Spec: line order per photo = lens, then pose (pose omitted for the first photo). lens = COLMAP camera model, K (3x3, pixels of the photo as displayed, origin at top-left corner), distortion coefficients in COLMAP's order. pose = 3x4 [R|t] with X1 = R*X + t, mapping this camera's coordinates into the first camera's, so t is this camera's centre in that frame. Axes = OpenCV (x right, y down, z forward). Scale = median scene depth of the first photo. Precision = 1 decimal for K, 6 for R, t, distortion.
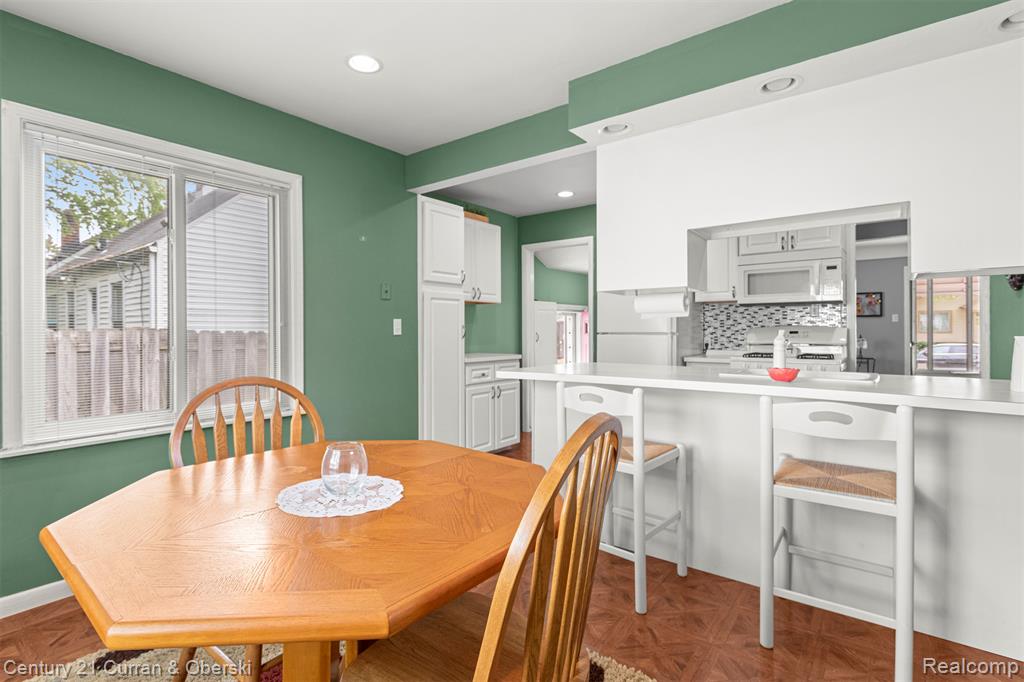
lens RADIAL K [[491.2, 0, 510.7], [0, 491.2, 339.2], [0, 0, 1]] dist [0.001081, 0.001356]
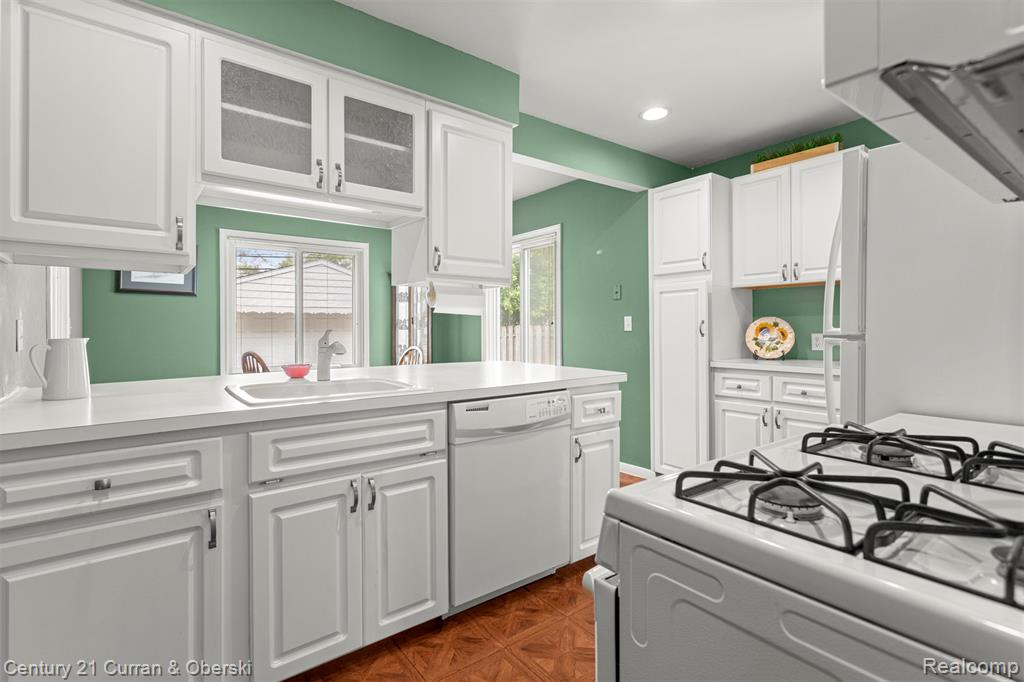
lens RADIAL K [[491.2, 0, 521.0], [0, 491.2, 332.0], [0, 0, 1]] dist [0.001081, 0.001356]
pose [[-0.240399, 0.010972, -0.970612, 0.726142], [-0.008475, 0.999874, 0.013401, -0.016004], [0.970637, 0.011448, -0.240276, 0.854117]]
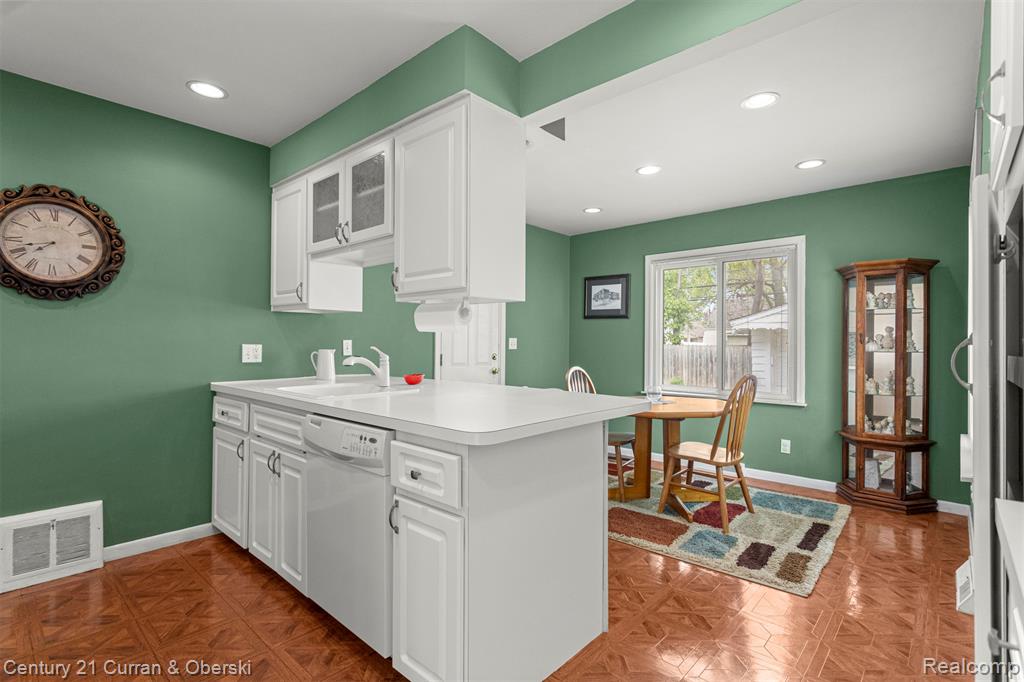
lens RADIAL K [[491.2, 0, 505.8], [0, 491.2, 341.4], [0, 0, 1]] dist [0.001081, 0.001356]
pose [[-0.997578, -0.005860, 0.069316, 0.102469], [-0.005214, 0.999941, 0.009494, -0.024063], [-0.069368, 0.009109, -0.997550, 1.159258]]
